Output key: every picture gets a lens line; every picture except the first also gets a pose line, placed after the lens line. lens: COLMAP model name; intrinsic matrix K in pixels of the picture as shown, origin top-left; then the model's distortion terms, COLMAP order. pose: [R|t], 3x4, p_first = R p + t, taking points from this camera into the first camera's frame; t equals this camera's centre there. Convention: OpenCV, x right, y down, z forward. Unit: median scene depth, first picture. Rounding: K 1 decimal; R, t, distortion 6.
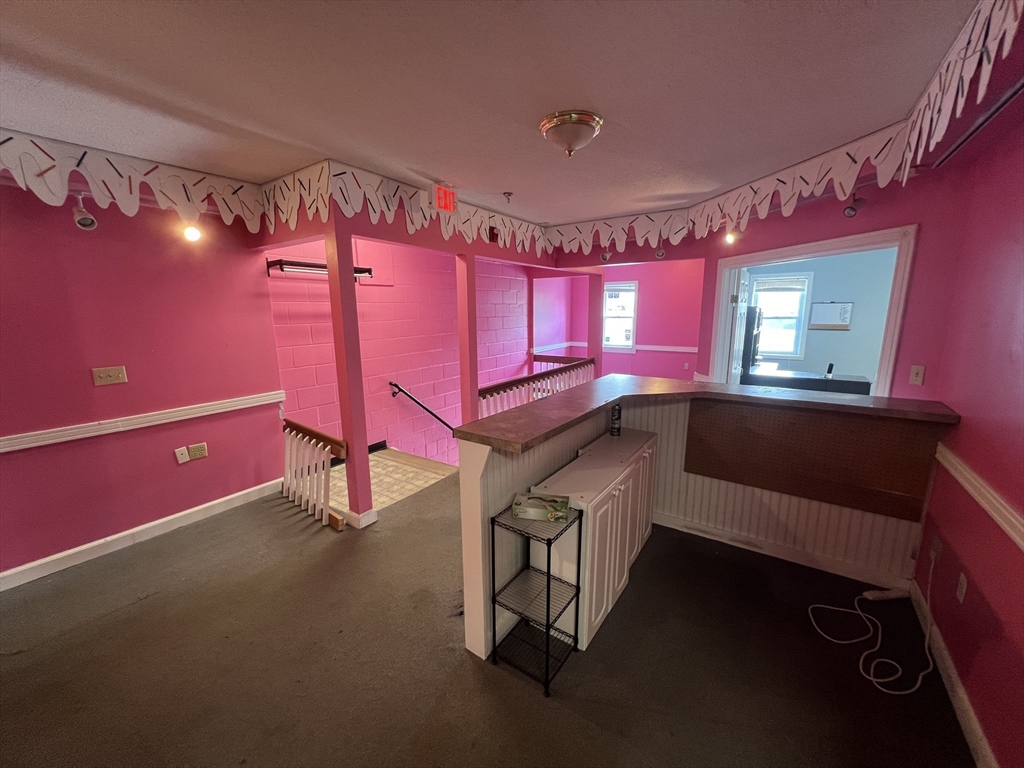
lens RADIAL K [[407.7, 0, 512.0], [0, 407.7, 384.0], [0, 0, 1]] dist [-0.000827, -0.000025]
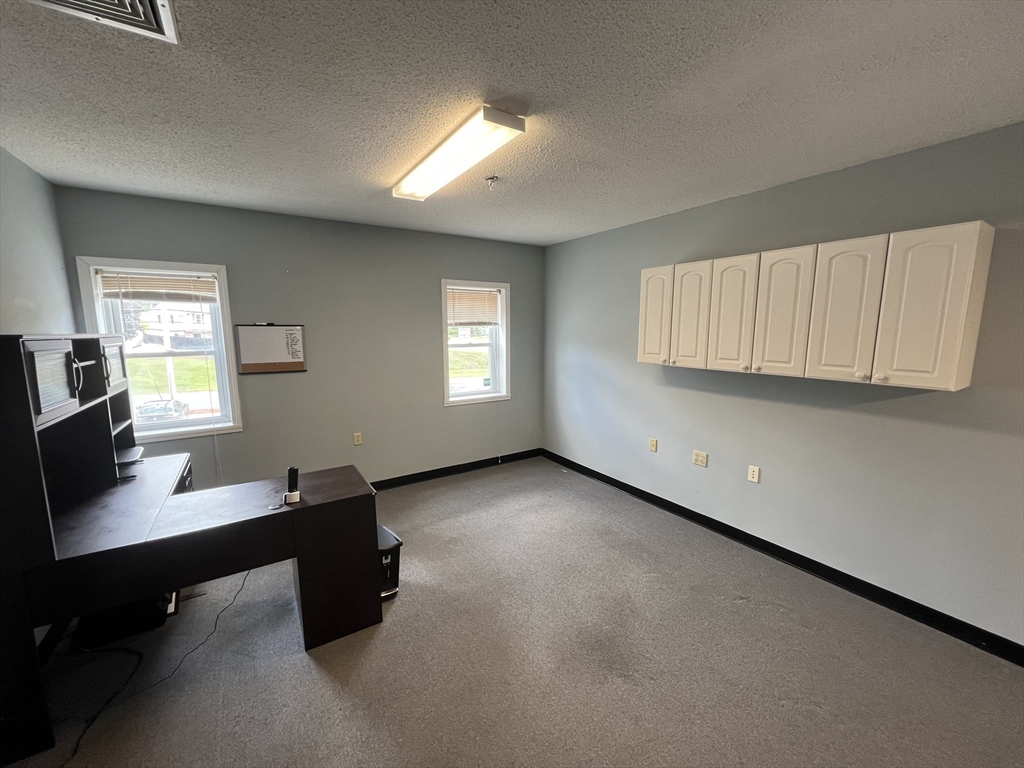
lens RADIAL K [[407.7, 0, 512.0], [0, 407.7, 384.0], [0, 0, 1]] dist [-0.000827, -0.000025]
pose [[0.386504, -0.128935, 0.913231, 0.380890], [0.166709, 0.983636, 0.068320, -0.099424], [-0.907096, 0.125838, 0.401674, 0.469294]]
